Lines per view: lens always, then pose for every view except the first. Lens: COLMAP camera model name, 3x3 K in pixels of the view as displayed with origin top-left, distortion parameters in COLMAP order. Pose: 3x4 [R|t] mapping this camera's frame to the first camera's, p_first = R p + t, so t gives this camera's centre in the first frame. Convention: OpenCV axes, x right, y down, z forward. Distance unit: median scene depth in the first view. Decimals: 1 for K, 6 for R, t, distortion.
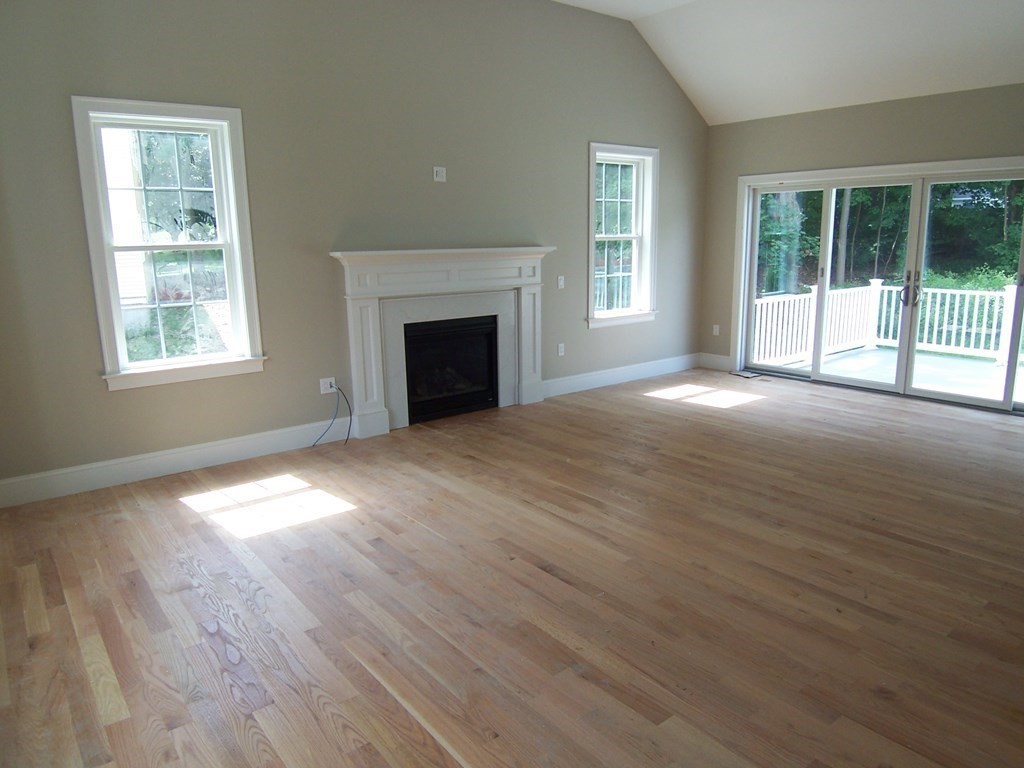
lens RADIAL K [[693.5, 0, 518.3], [0, 693.5, 384.9], [0, 0, 1]] dist [0.001150, -0.062631]
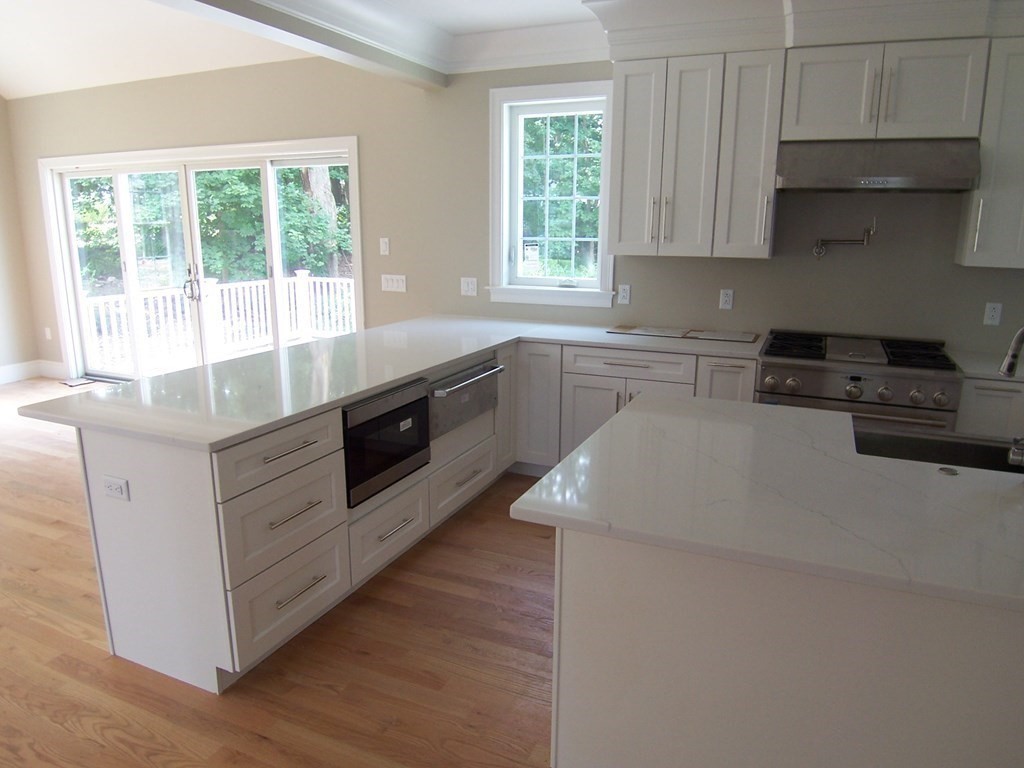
lens RADIAL K [[693.5, 0, 518.3], [0, 693.5, 384.9], [0, 0, 1]] dist [0.001150, -0.062631]
pose [[0.885292, -0.083710, 0.457438, 0.587858], [0.076973, 0.996474, 0.033385, 0.003548], [-0.458620, 0.005655, 0.888614, -0.054679]]
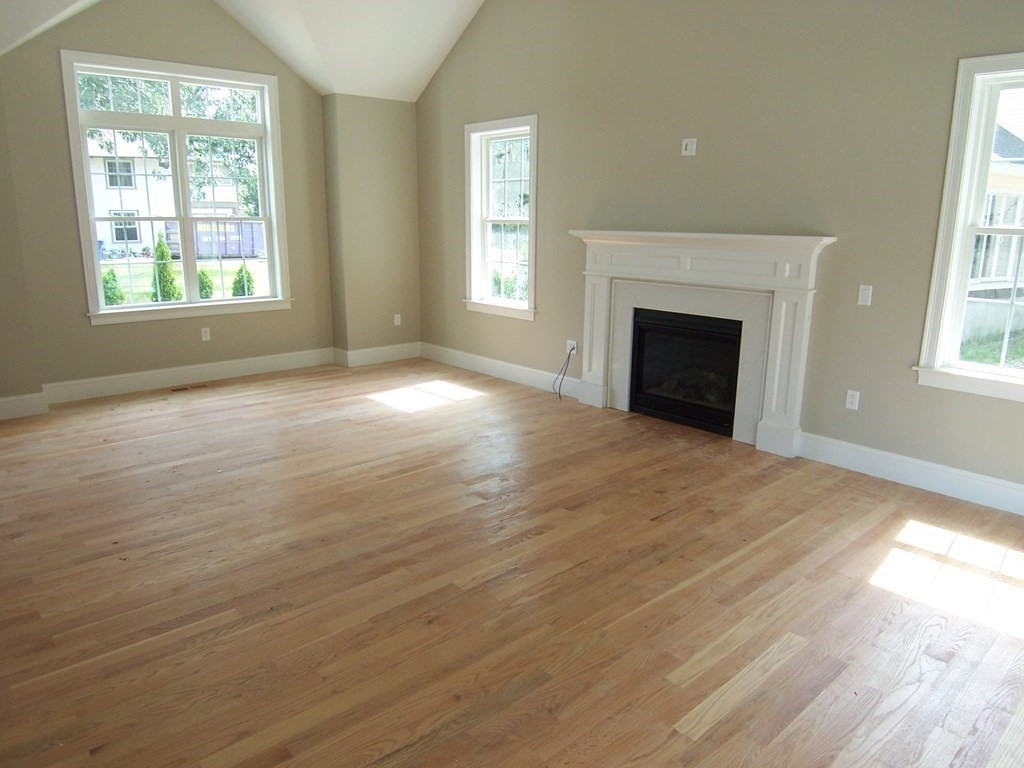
lens RADIAL K [[693.5, 0, 518.3], [0, 693.5, 384.9], [0, 0, 1]] dist [0.001150, -0.062631]
pose [[0.061023, 0.248001, -0.966836, 0.793103], [-0.218947, 0.948376, 0.229447, -0.172537], [0.973827, 0.197684, 0.112172, 0.751904]]
